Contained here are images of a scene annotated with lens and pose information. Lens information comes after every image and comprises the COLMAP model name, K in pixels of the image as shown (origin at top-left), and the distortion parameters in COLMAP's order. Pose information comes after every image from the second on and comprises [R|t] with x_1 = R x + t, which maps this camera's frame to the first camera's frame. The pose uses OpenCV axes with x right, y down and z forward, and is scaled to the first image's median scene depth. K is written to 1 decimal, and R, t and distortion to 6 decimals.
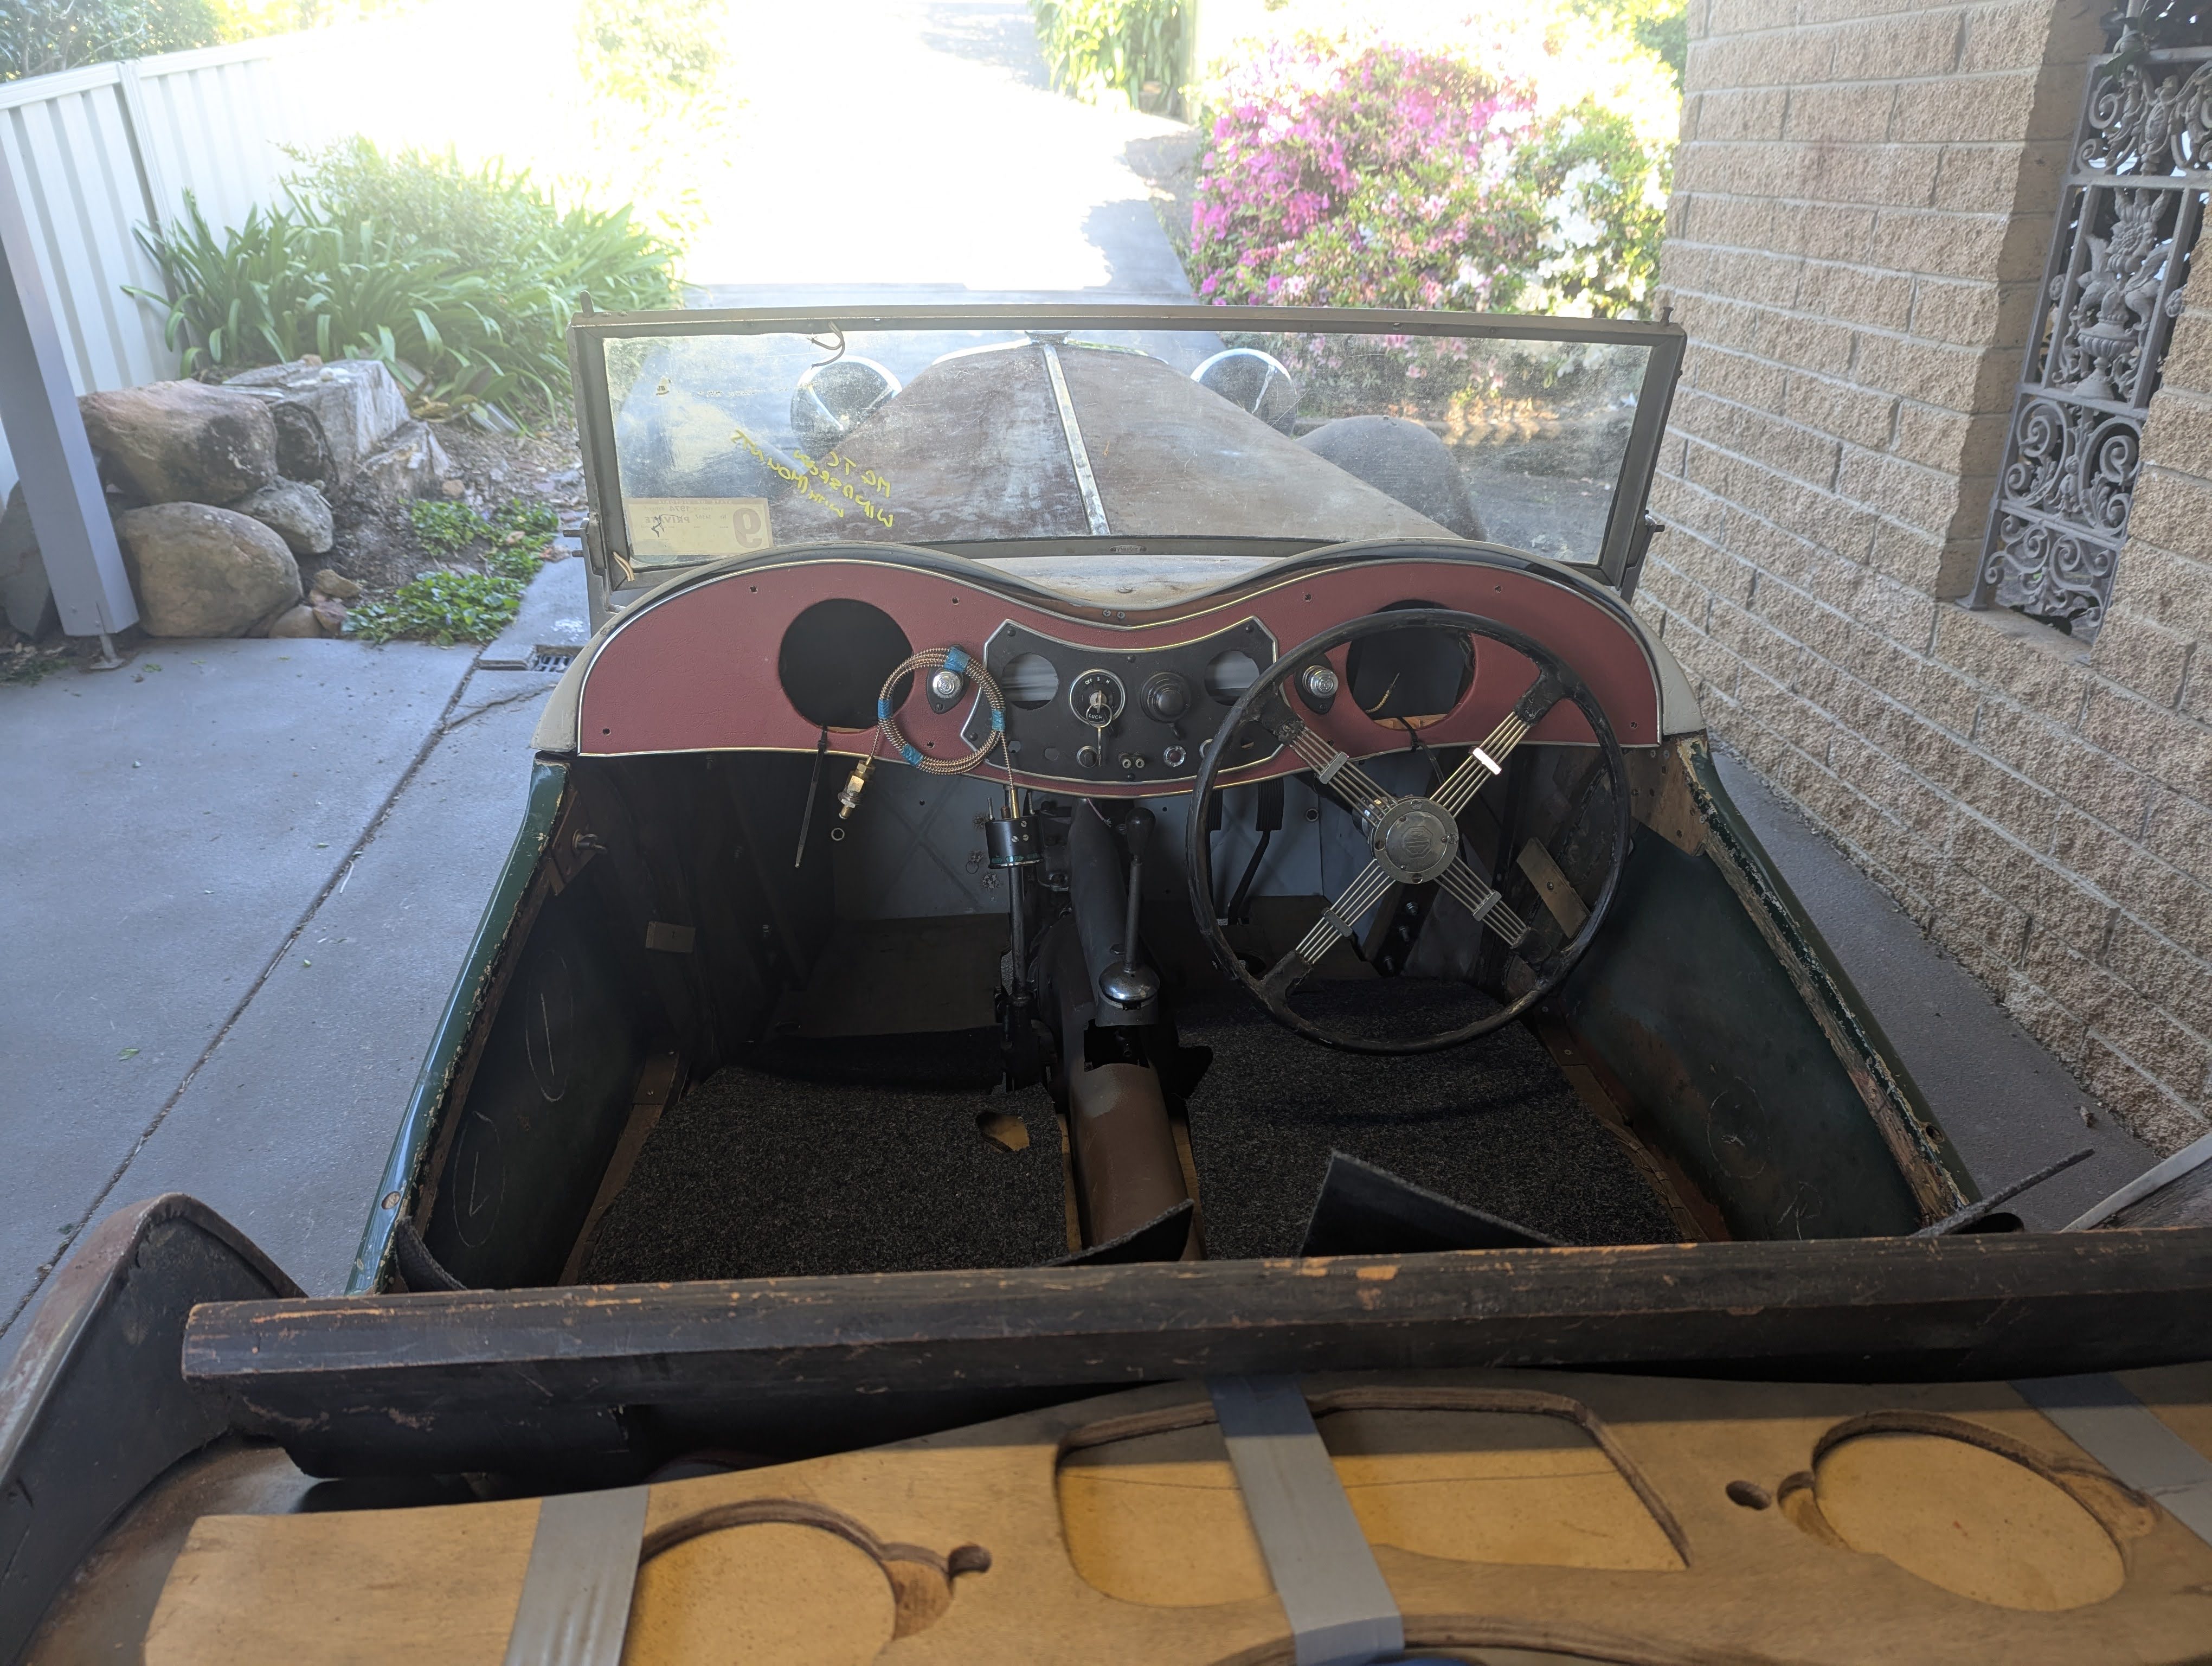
lens RADIAL K [[1623.1, 0, 1072.9], [0, 1623.1, 710.9], [0, 0, 1]] dist [0.052700, -0.036021]
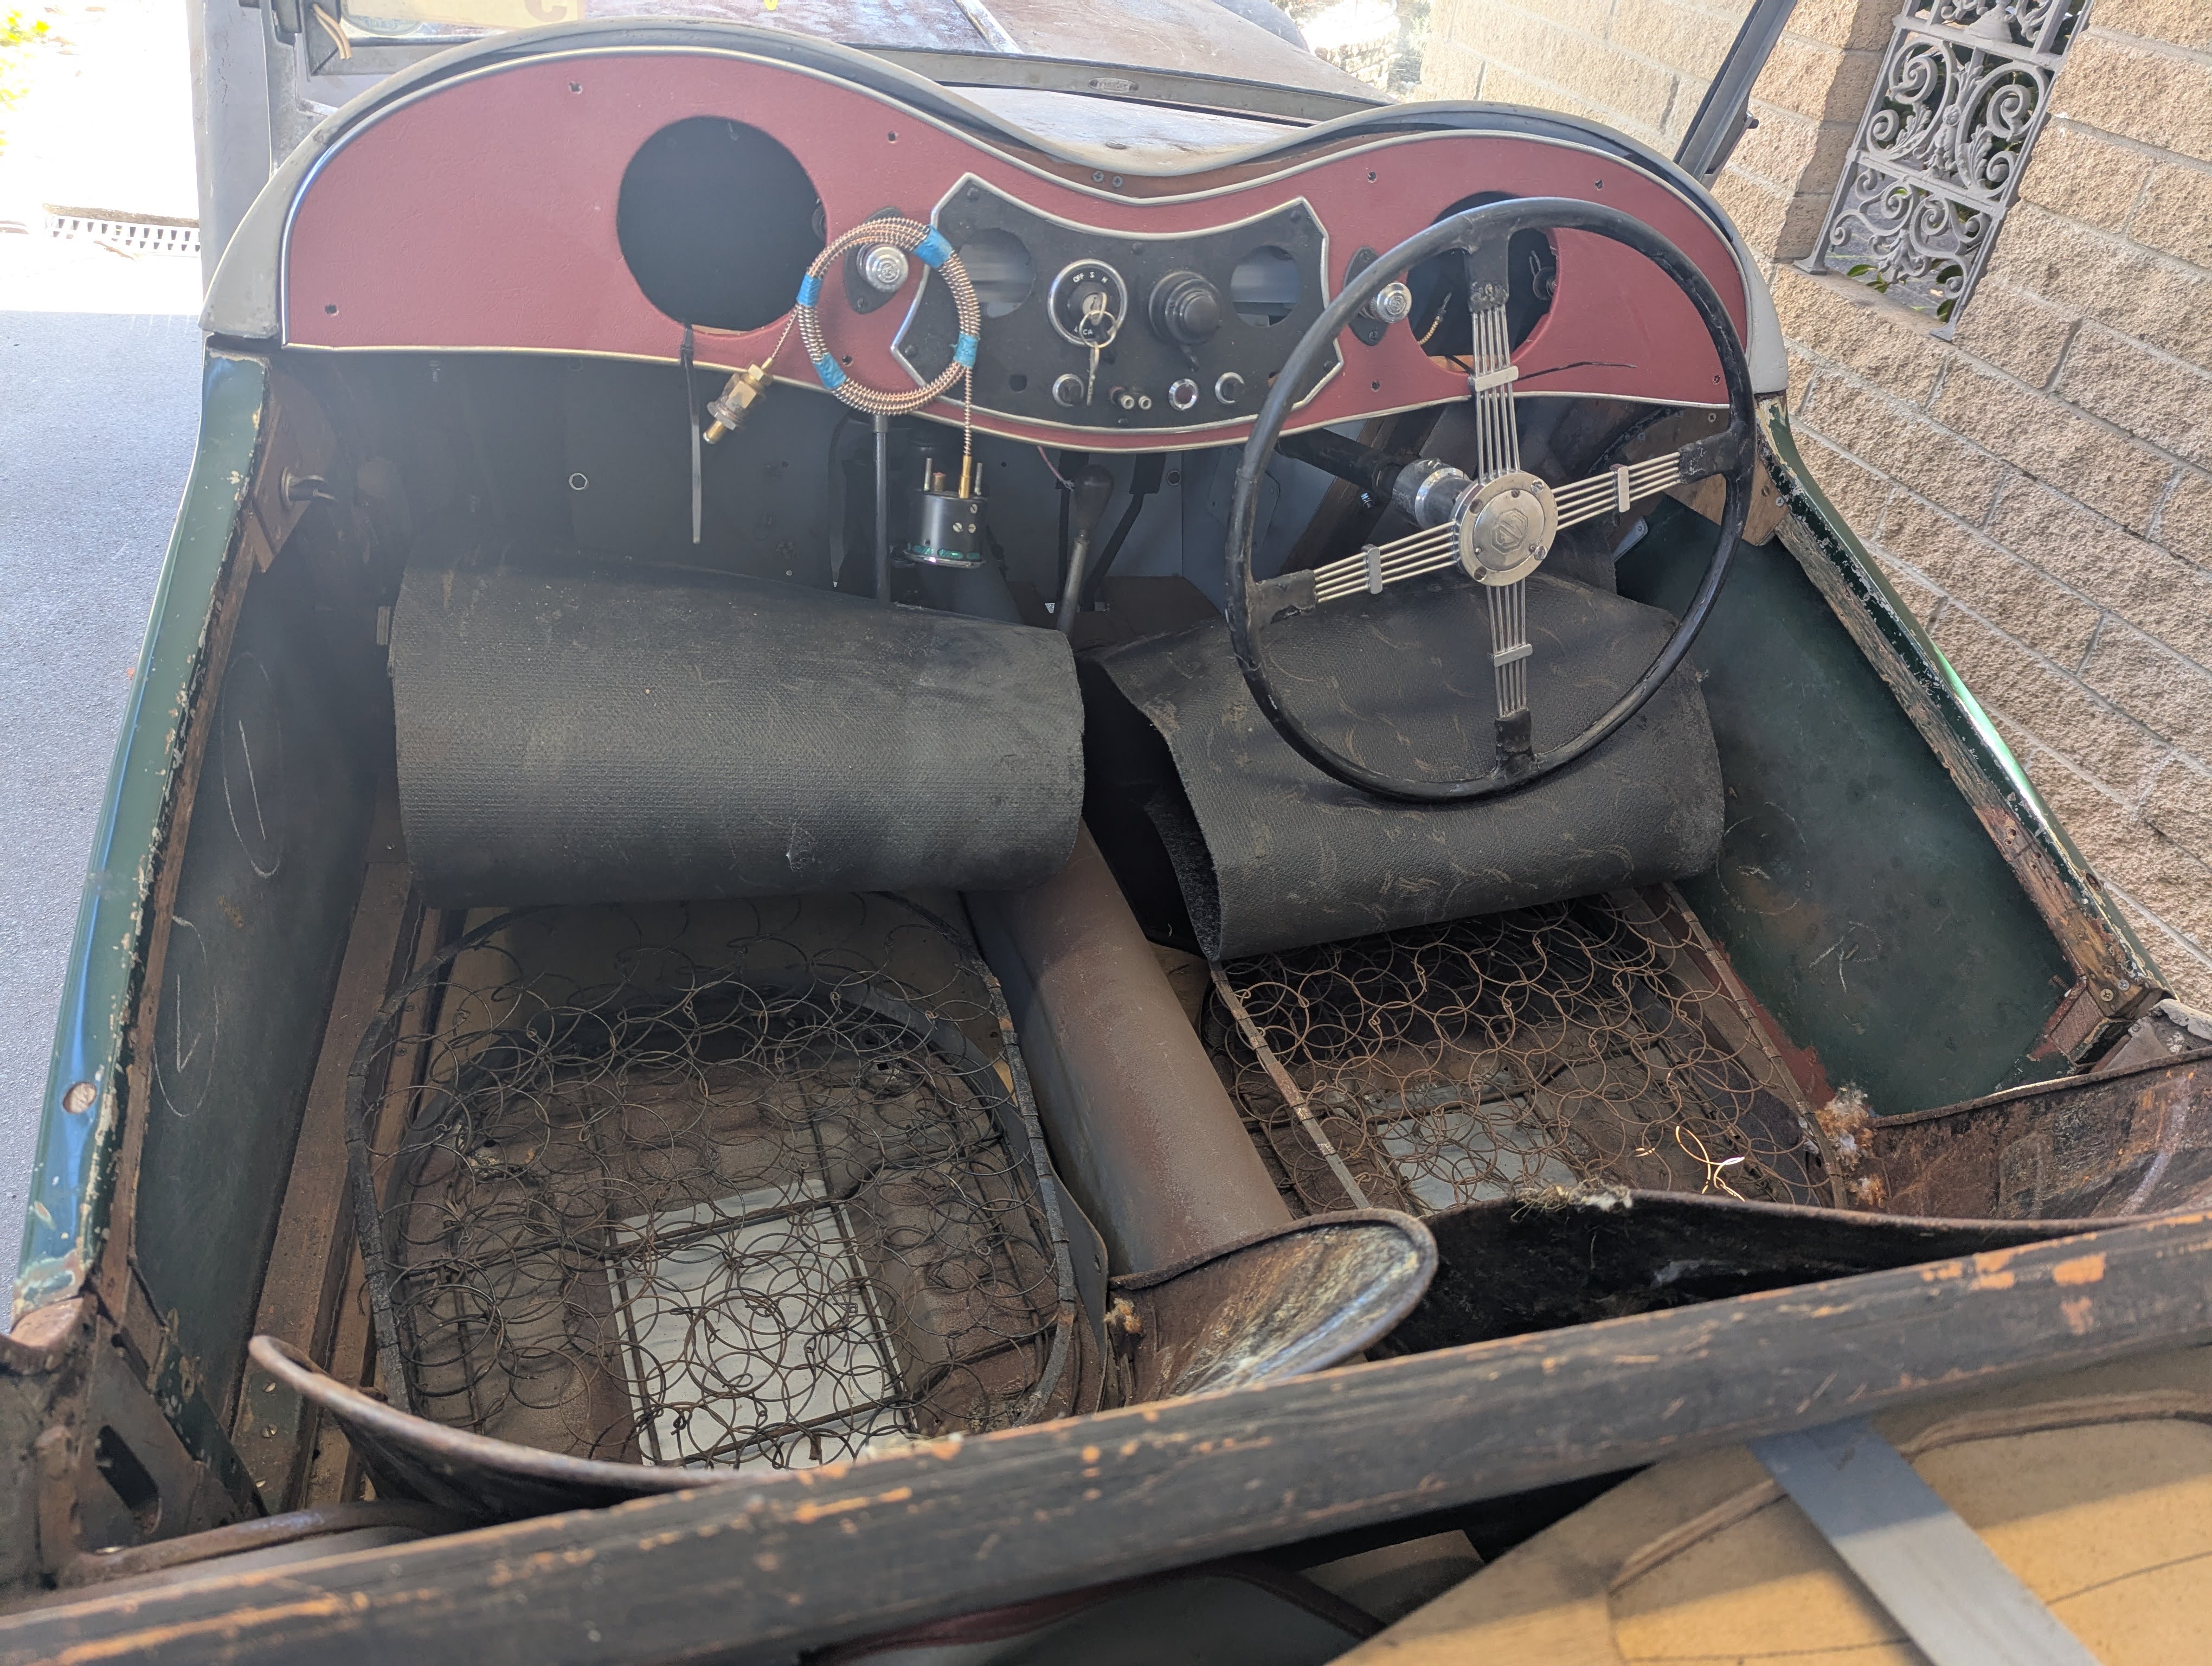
lens RADIAL K [[1623.1, 0, 1072.9], [0, 1623.1, 710.9], [0, 0, 1]] dist [0.052700, -0.036021]
pose [[0.964589, -0.004472, 0.263721, -0.120696], [-0.051491, 0.977426, 0.204910, 0.013335], [-0.258684, -0.211233, 0.942583, 0.206400]]
